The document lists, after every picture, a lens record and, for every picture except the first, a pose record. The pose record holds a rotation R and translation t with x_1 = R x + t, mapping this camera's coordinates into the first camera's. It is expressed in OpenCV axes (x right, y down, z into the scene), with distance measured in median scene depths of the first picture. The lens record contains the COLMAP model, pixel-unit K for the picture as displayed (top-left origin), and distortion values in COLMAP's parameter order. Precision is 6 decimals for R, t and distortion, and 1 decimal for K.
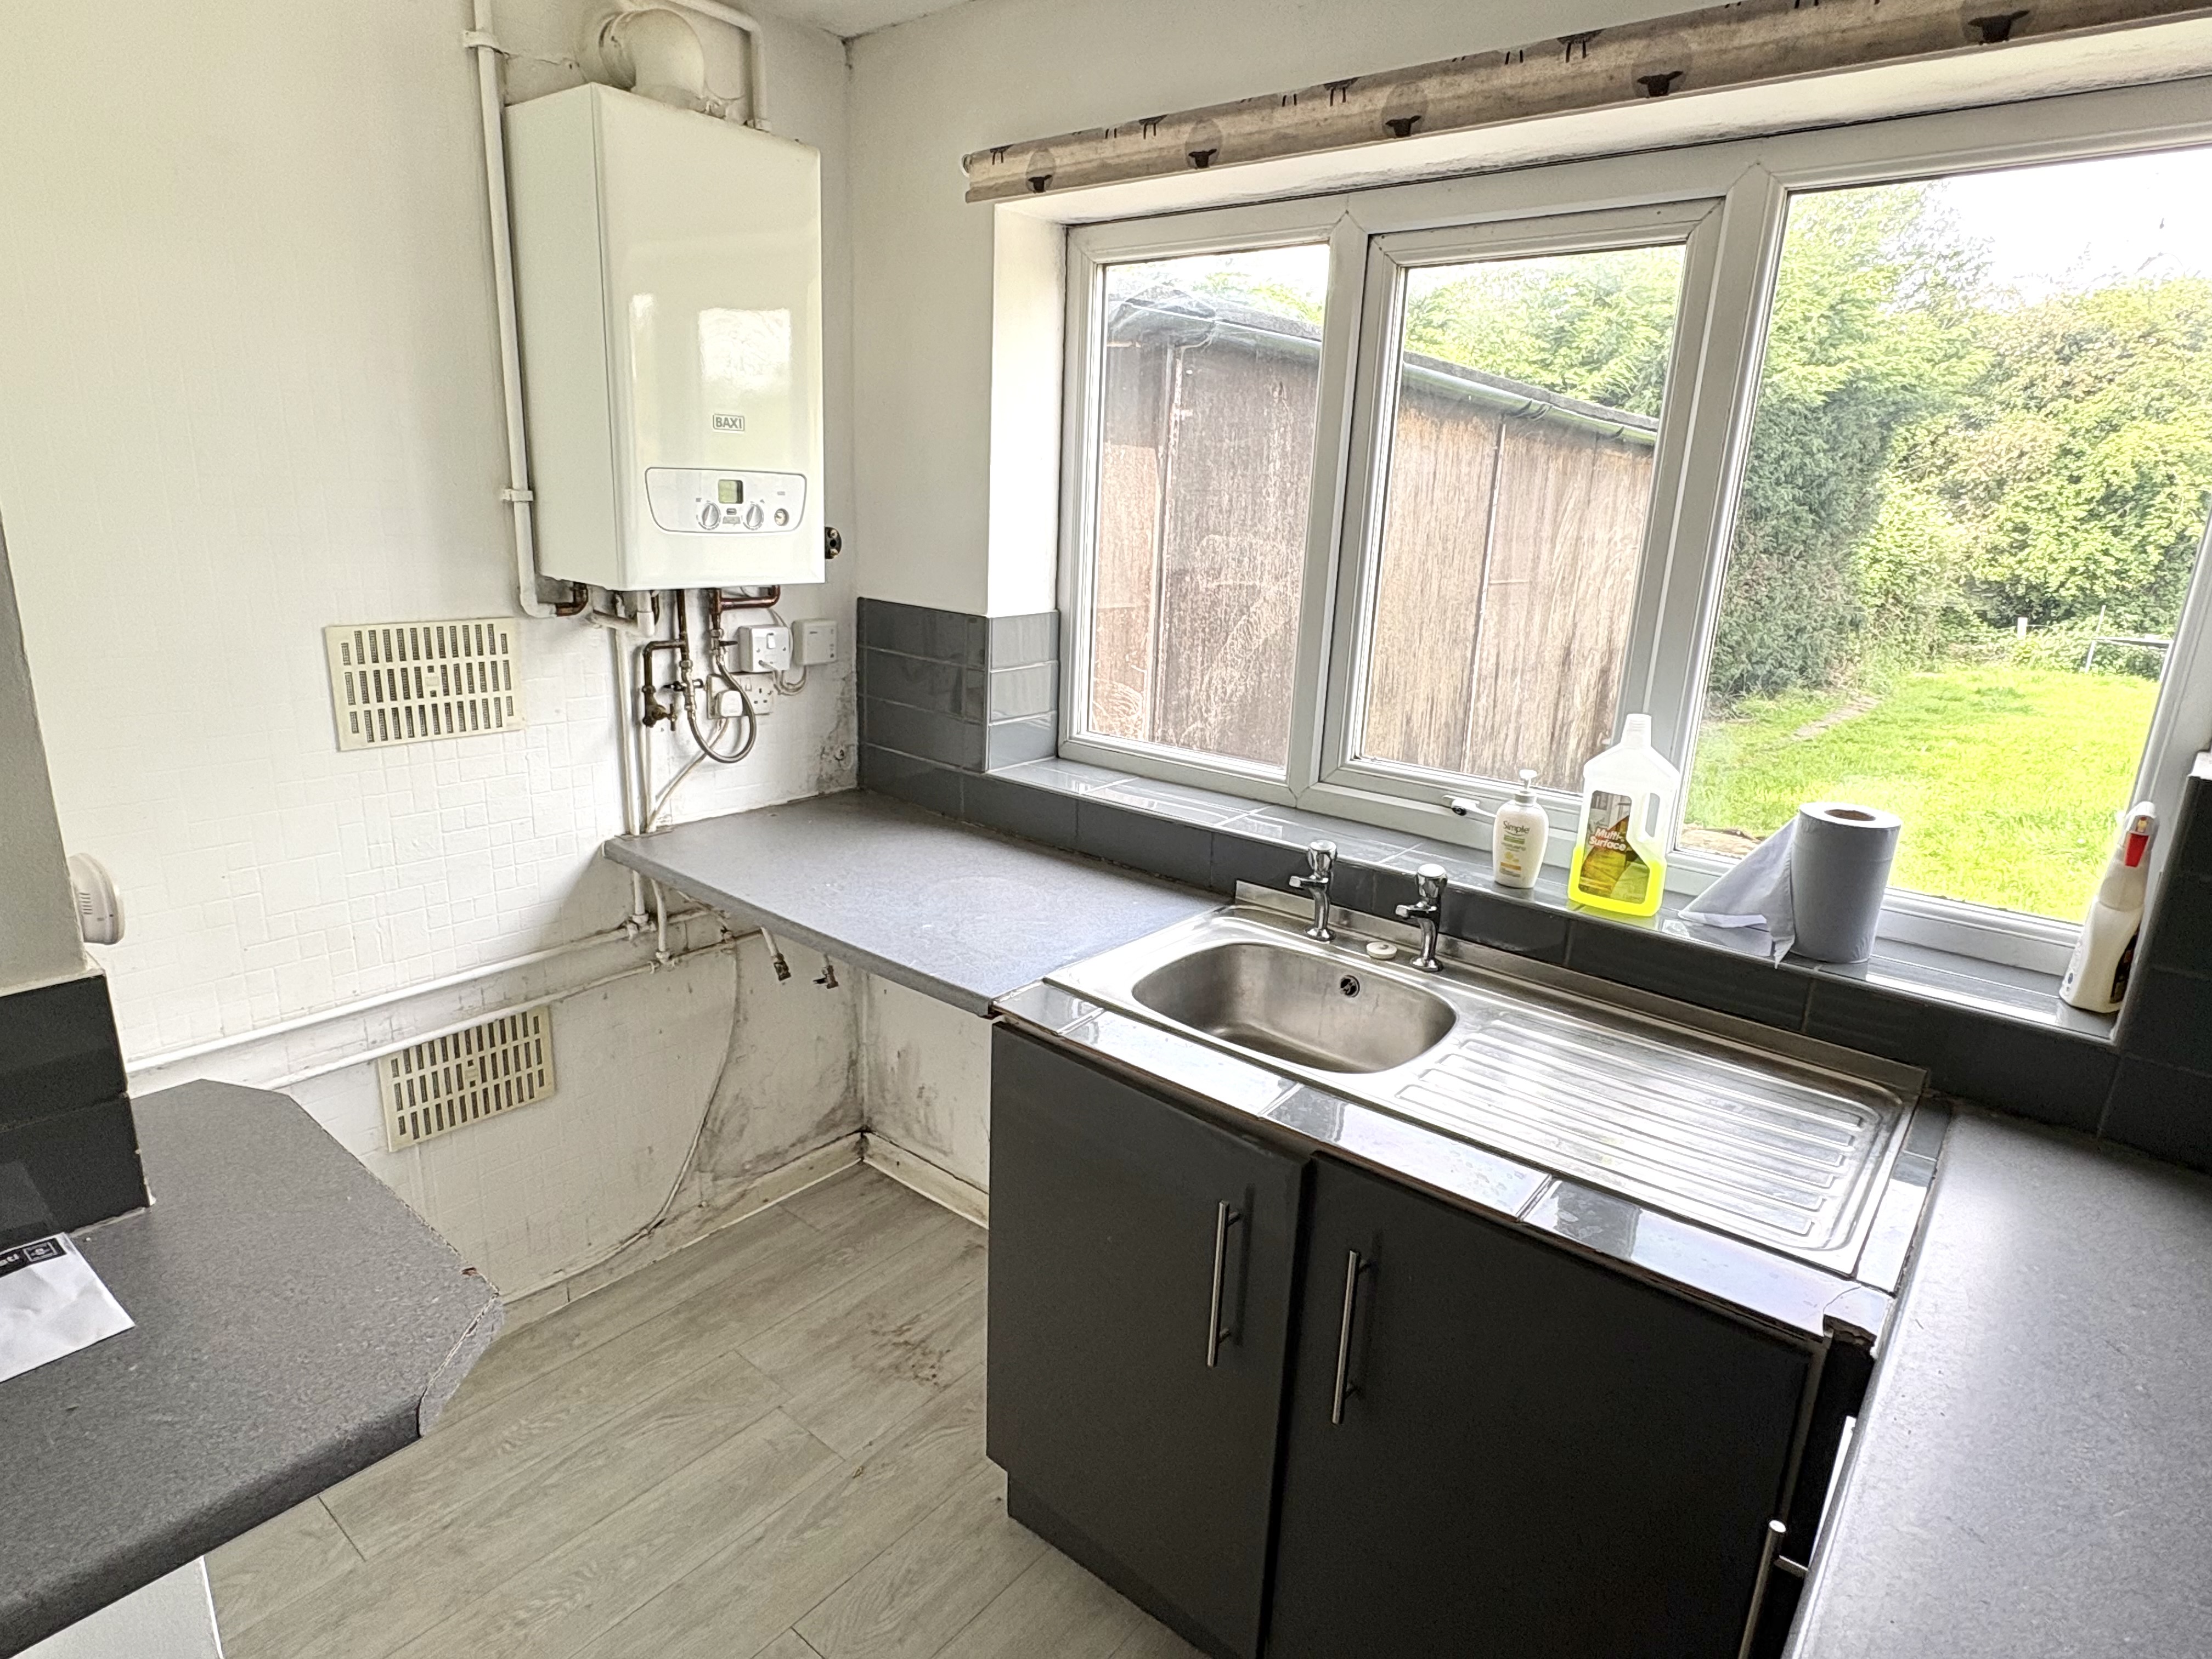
lens RADIAL K [[1218.3, 0, 1105.9], [0, 1218.3, 829.8], [0, 0, 1]] dist [0.002284, 0.000664]
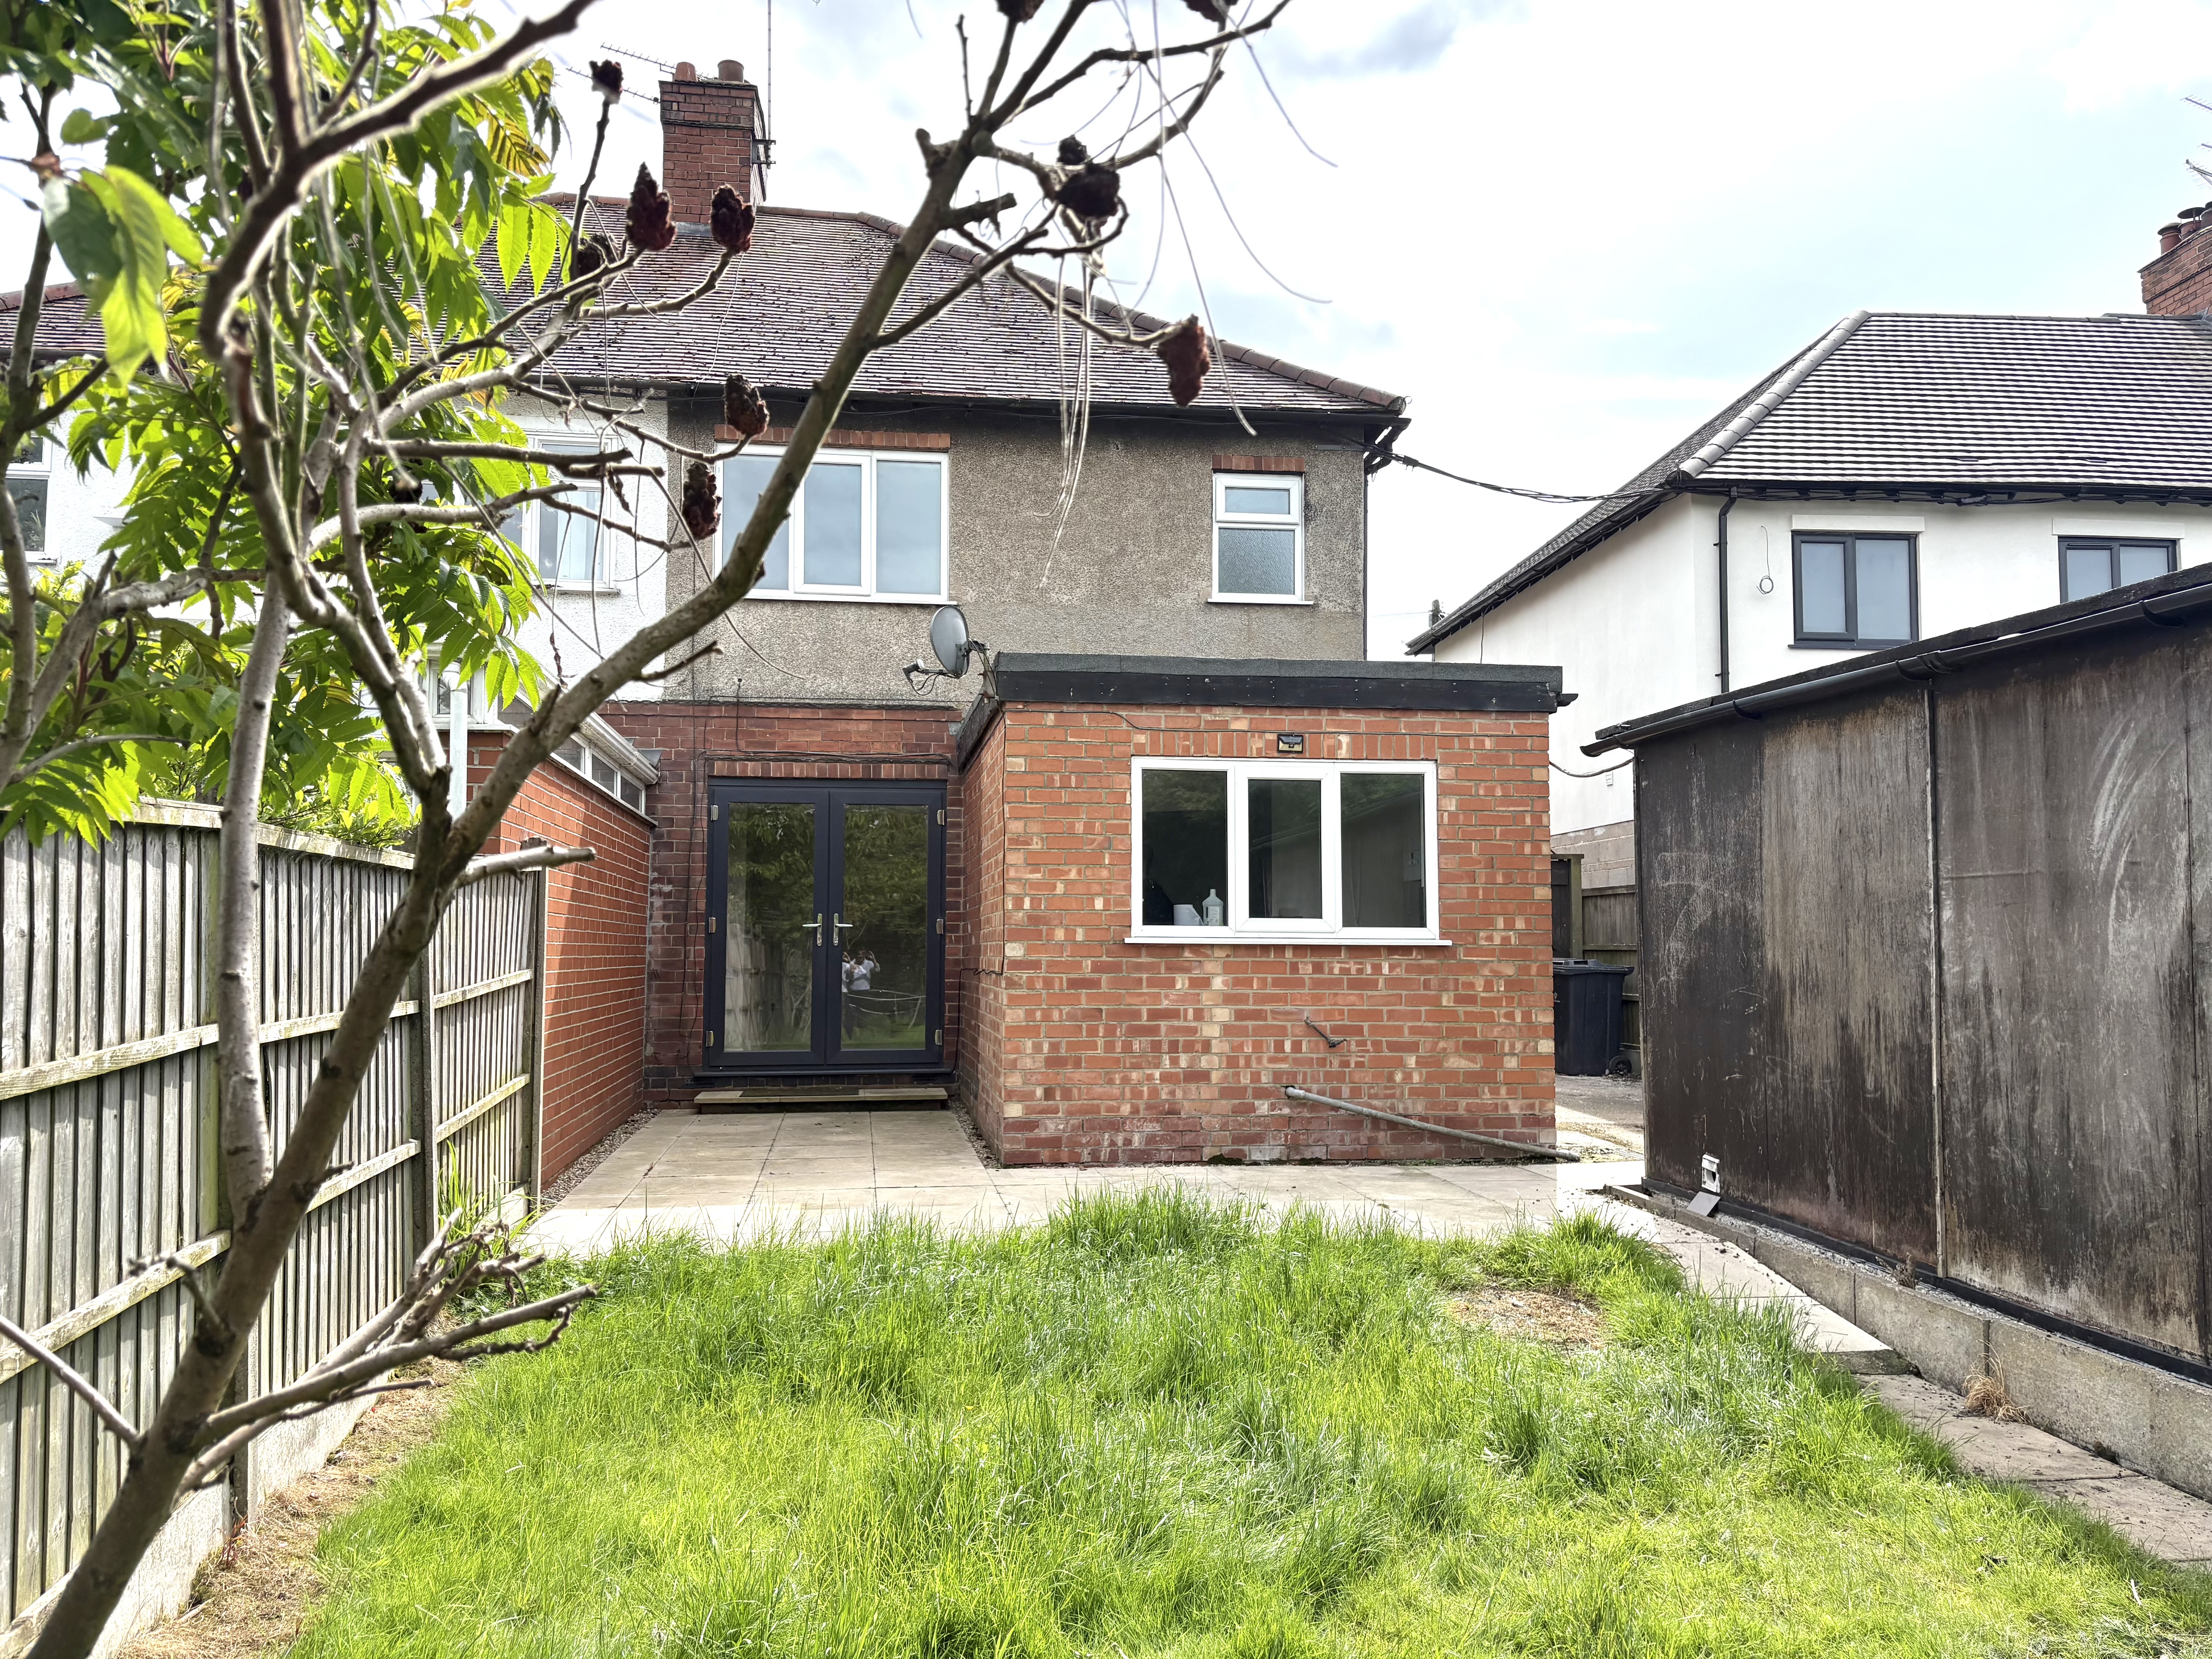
lens RADIAL K [[1673.2, 0, 1104.8], [0, 1673.2, 826.0], [0, 0, 1]] dist [0.002037, 0.000763]
pose [[-0.665642, -0.099783, -0.739570, 0.407332], [-0.231897, 0.969617, 0.077895, -0.053042], [0.709327, 0.223354, -0.668557, 0.367203]]
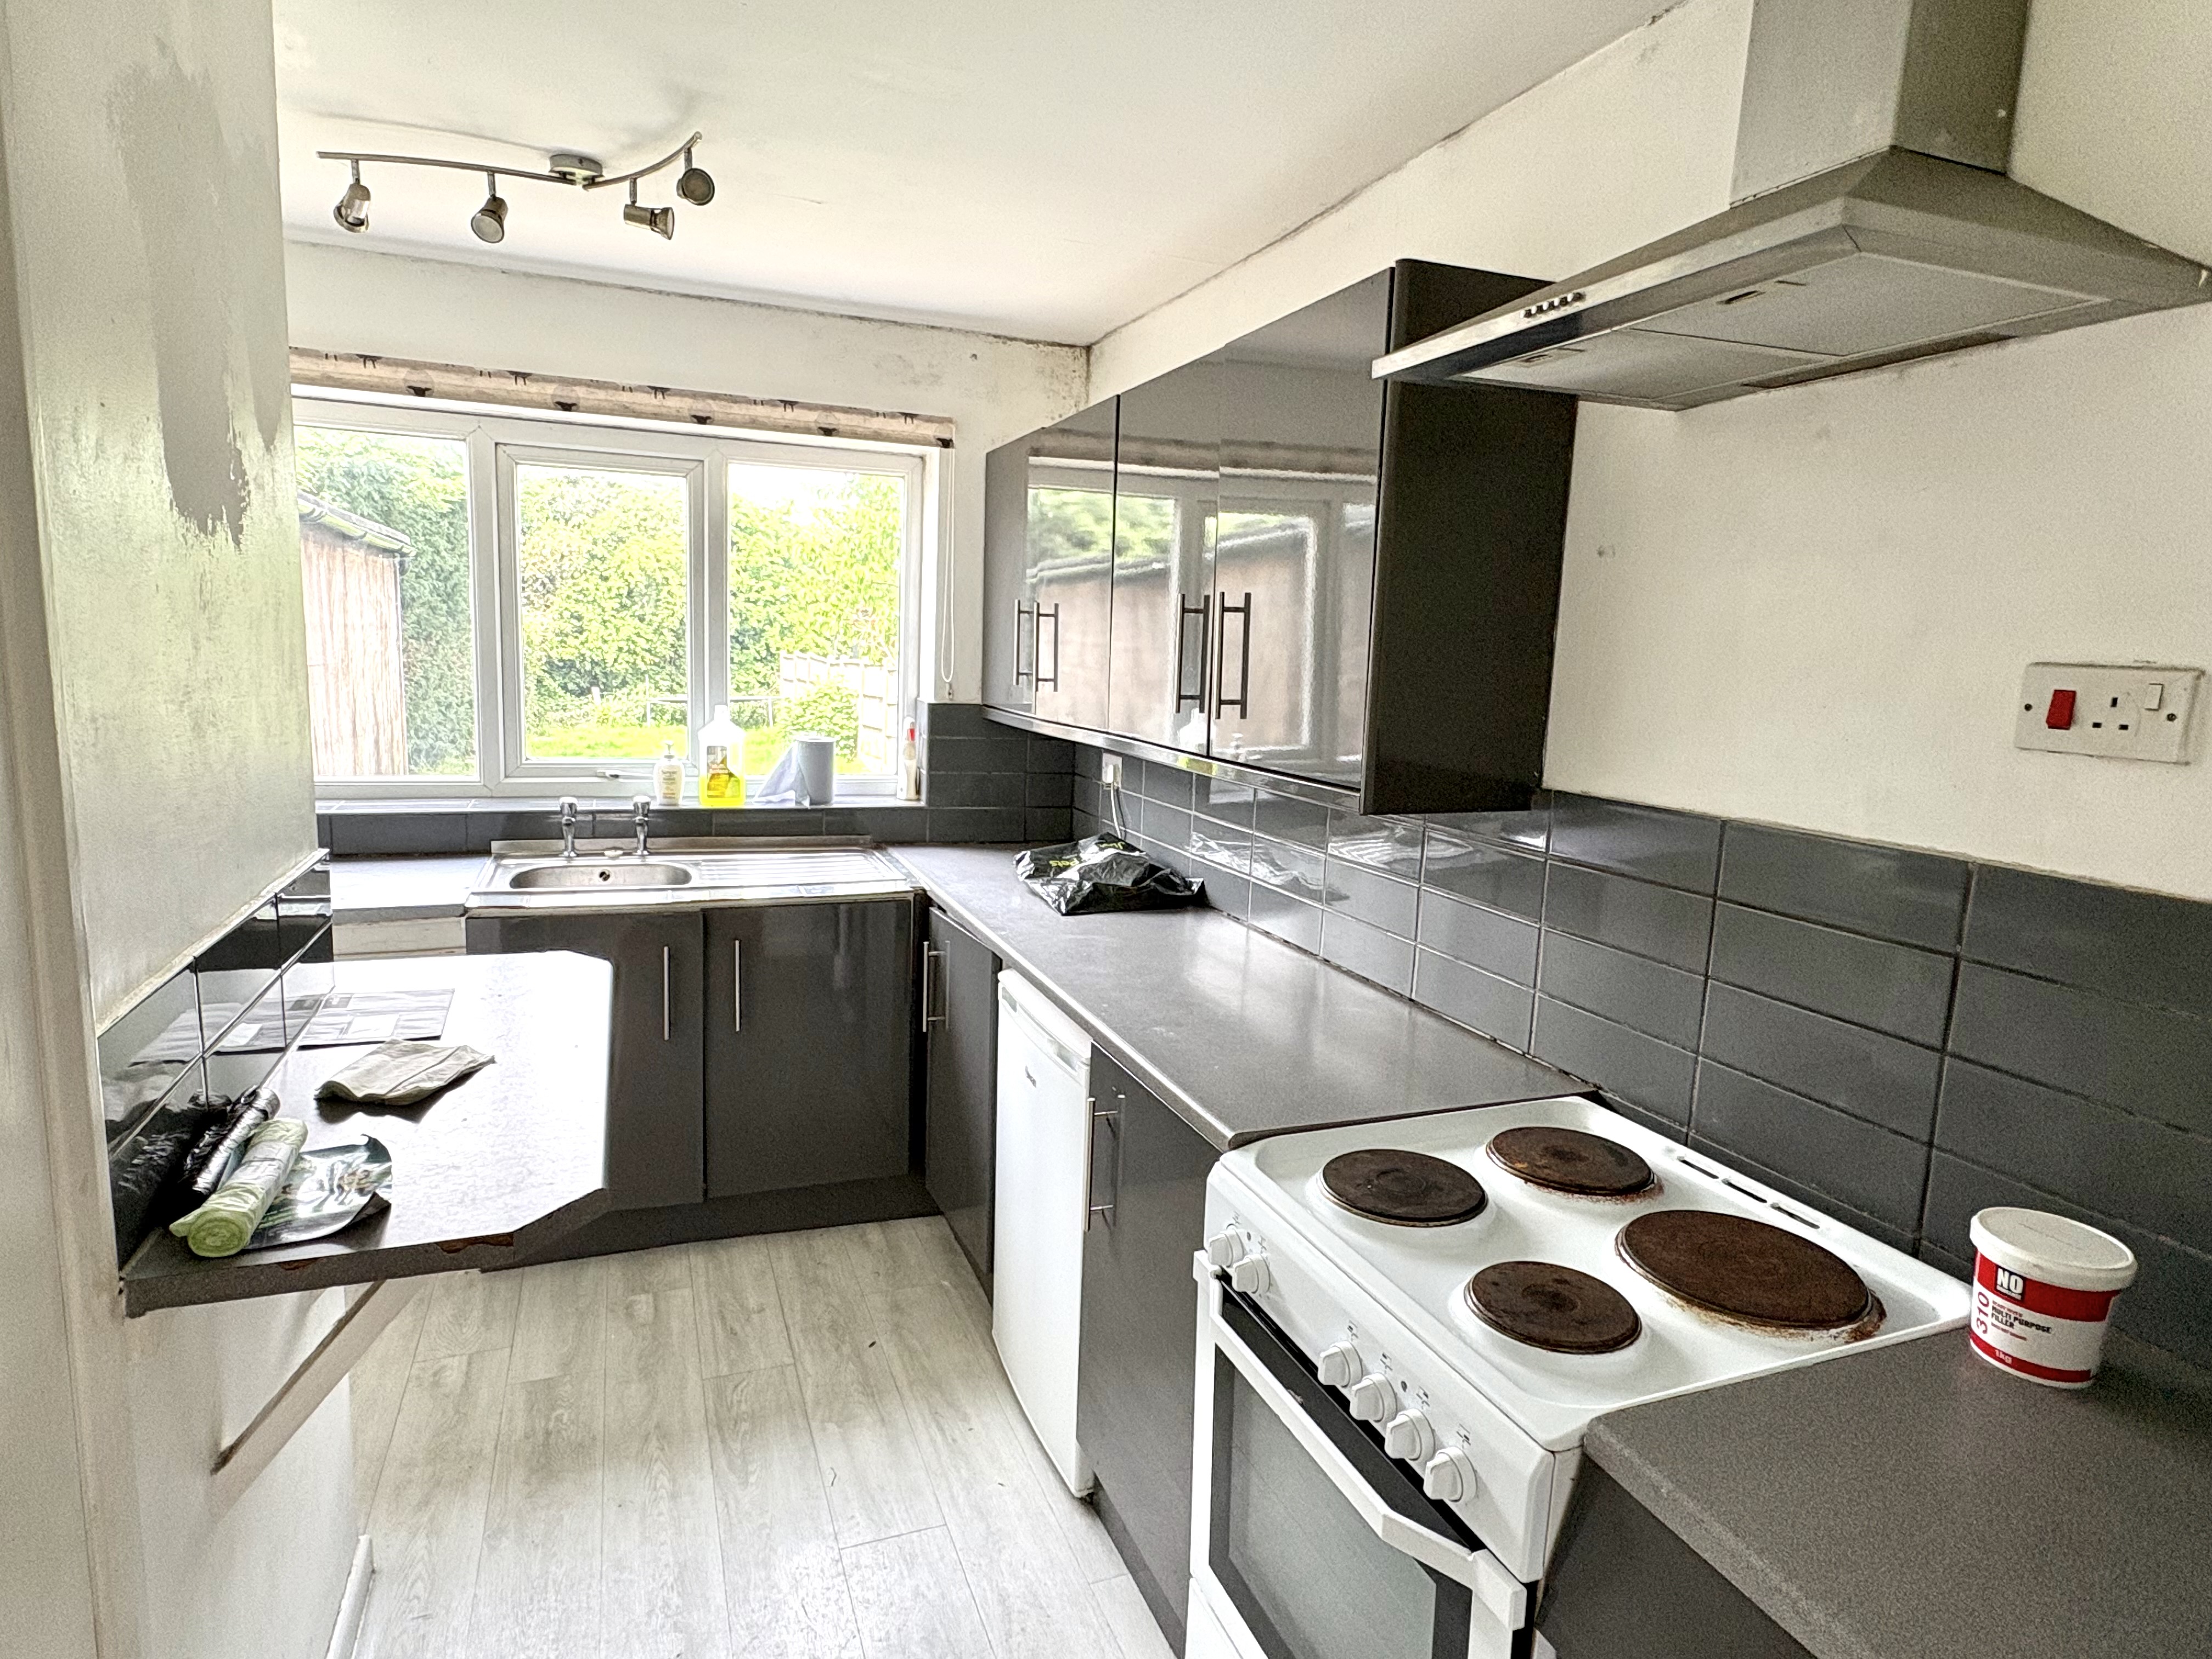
lens RADIAL K [[1218.3, 0, 1106.1], [0, 1218.3, 830.0], [0, 0, 1]] dist [0.002284, 0.000664]
pose [[0.486398, -0.152482, 0.860329, -0.084034], [0.211563, 0.975907, 0.053357, 0.011069], [-0.847737, 0.156061, 0.506938, -0.044333]]
